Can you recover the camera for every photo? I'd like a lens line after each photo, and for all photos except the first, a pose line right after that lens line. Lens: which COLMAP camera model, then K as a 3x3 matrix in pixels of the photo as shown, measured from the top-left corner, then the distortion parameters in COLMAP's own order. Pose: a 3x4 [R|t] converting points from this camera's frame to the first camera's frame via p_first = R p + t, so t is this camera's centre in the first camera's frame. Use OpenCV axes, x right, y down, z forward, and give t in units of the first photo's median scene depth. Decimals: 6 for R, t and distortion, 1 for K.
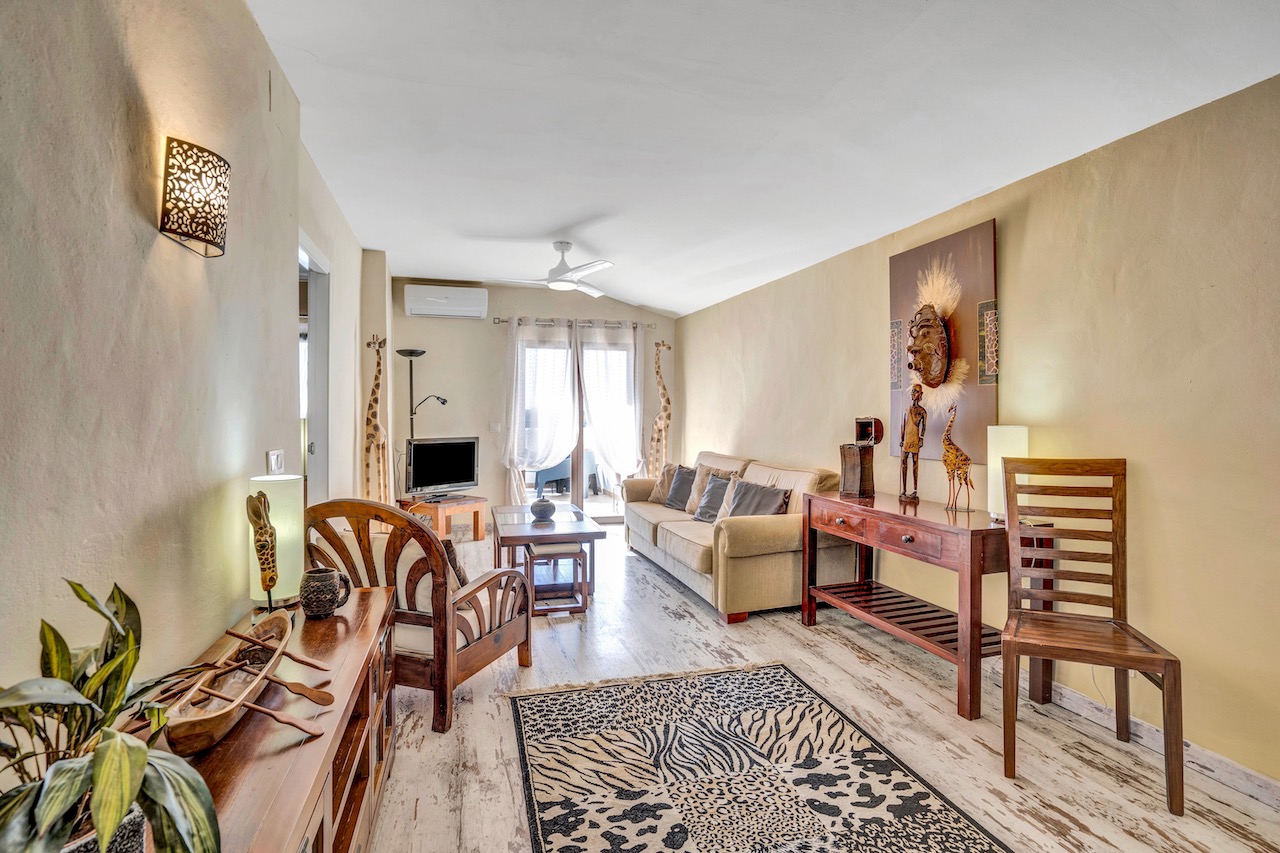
lens RADIAL K [[604.9, 0, 635.7], [0, 604.9, 426.1], [0, 0, 1]] dist [-0.073165, 0.020930]
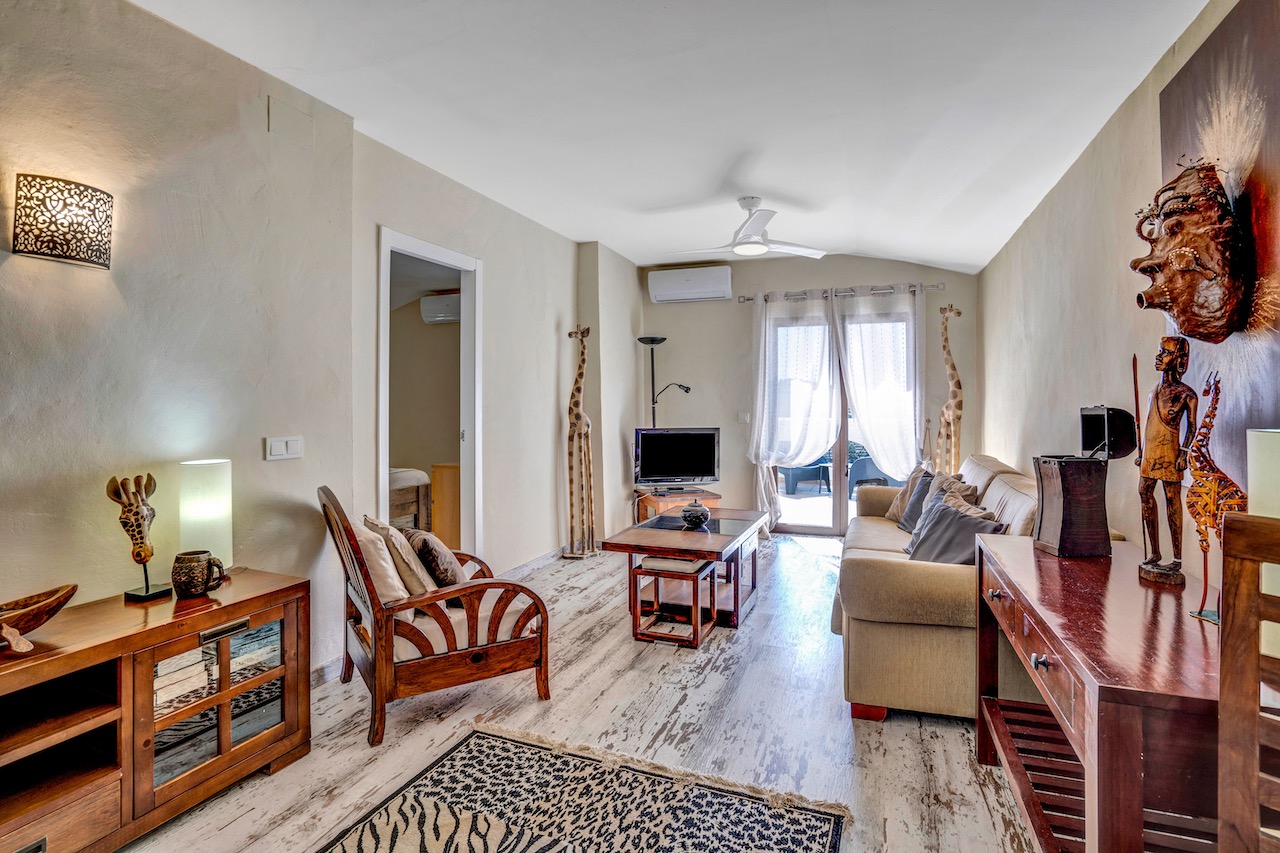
lens RADIAL K [[613.2, 0, 636.9], [0, 613.2, 404.8], [0, 0, 1]] dist [-0.051209, 0.012917]
pose [[0.792563, -0.001758, -0.609787, 0.432099], [-0.008330, 0.999871, -0.013709, -0.005920], [0.609733, 0.015945, 0.792447, 0.371601]]
